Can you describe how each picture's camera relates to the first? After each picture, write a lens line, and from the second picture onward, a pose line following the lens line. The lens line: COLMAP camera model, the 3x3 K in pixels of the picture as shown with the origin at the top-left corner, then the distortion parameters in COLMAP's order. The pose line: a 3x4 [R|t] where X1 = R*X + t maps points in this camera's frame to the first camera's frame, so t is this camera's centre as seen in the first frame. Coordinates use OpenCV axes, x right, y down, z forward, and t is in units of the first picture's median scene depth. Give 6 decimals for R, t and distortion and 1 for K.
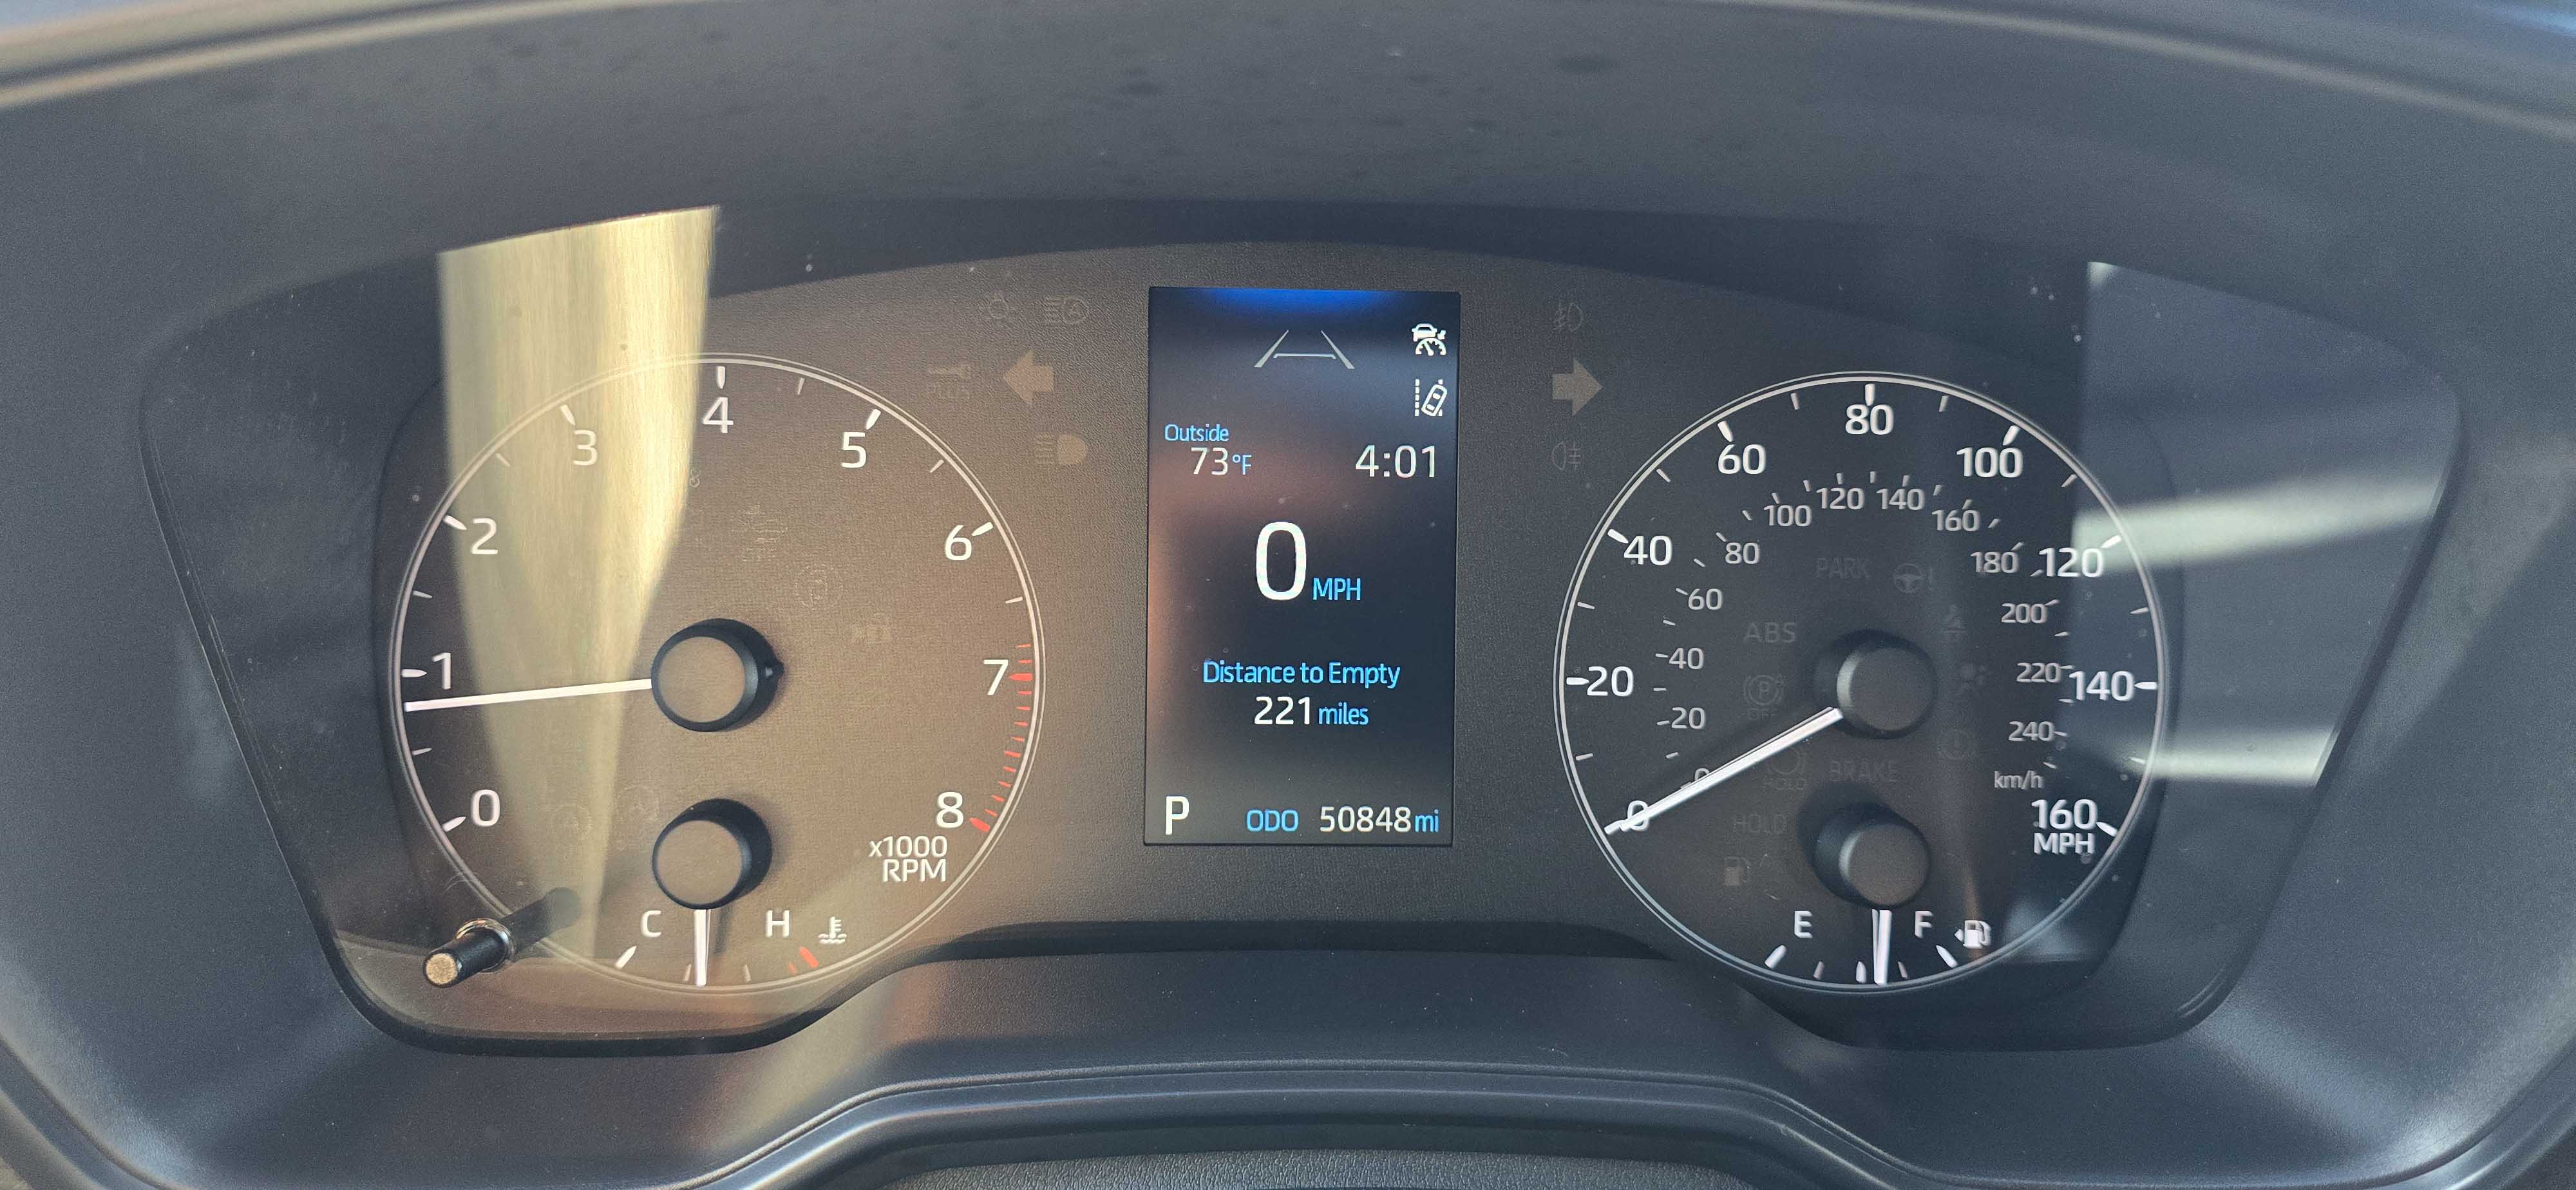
lens RADIAL K [[1778.8, 0, 1287.5], [0, 1778.8, 578.6], [0, 0, 1]] dist [0.022746, -0.004110]
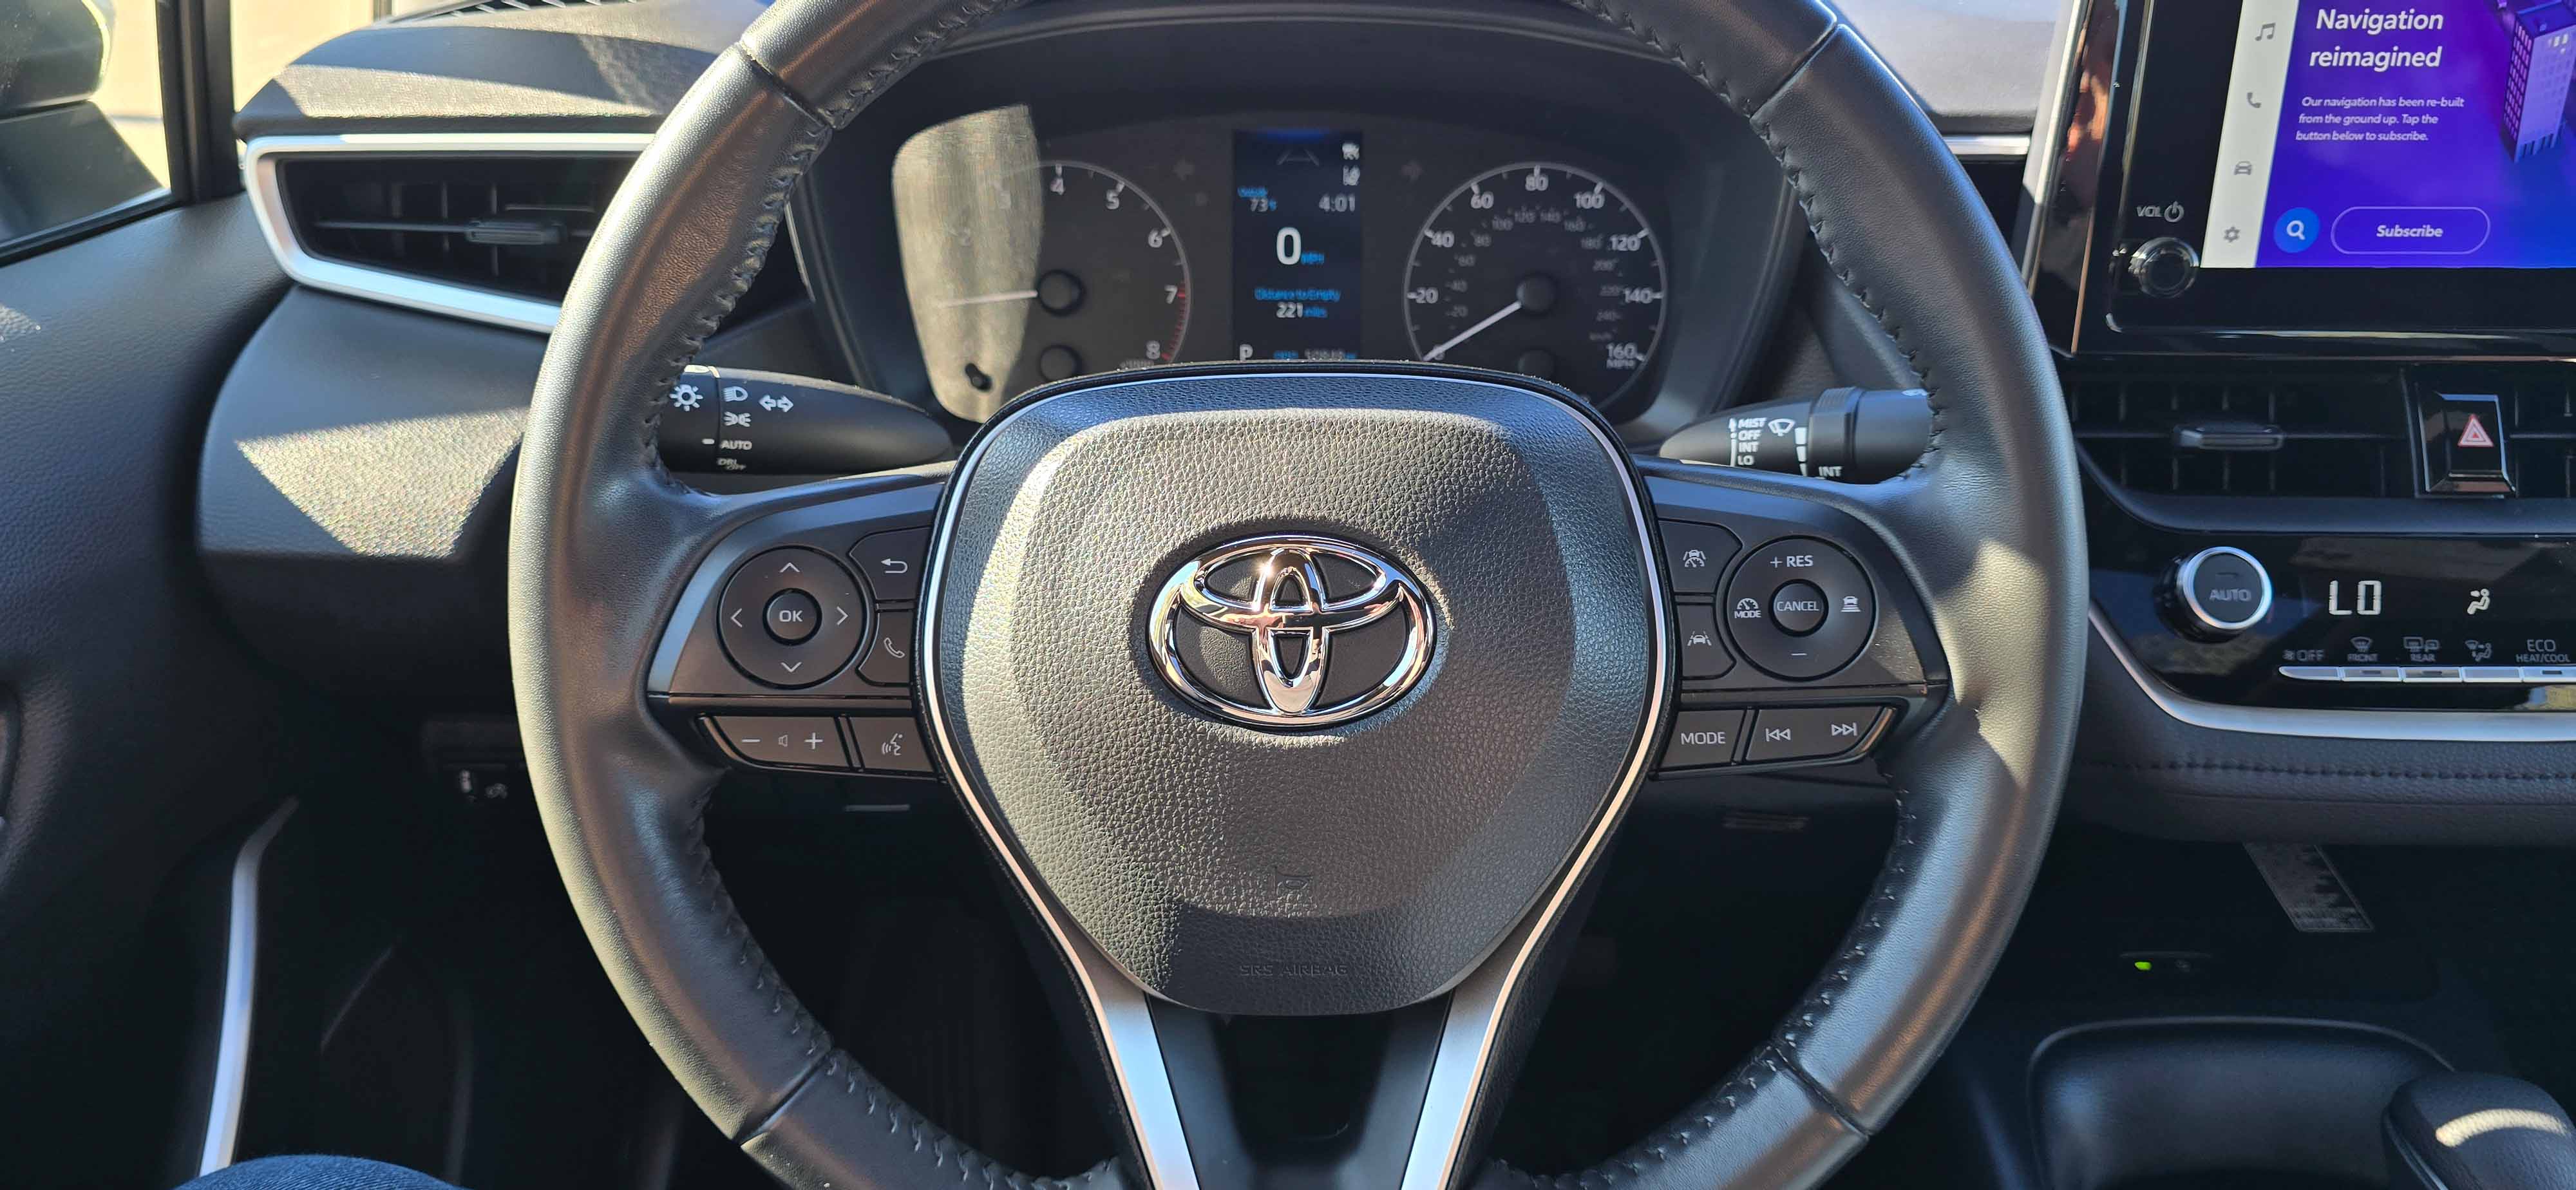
lens RADIAL K [[1778.8, 0, 1275.7], [0, 1778.8, 601.3], [0, 0, 1]] dist [0.022746, -0.004110]
pose [[0.998250, -0.002480, -0.059082, 0.118816], [0.005447, 0.998729, 0.050112, 0.346411], [0.058882, -0.050346, 0.996995, -1.411395]]
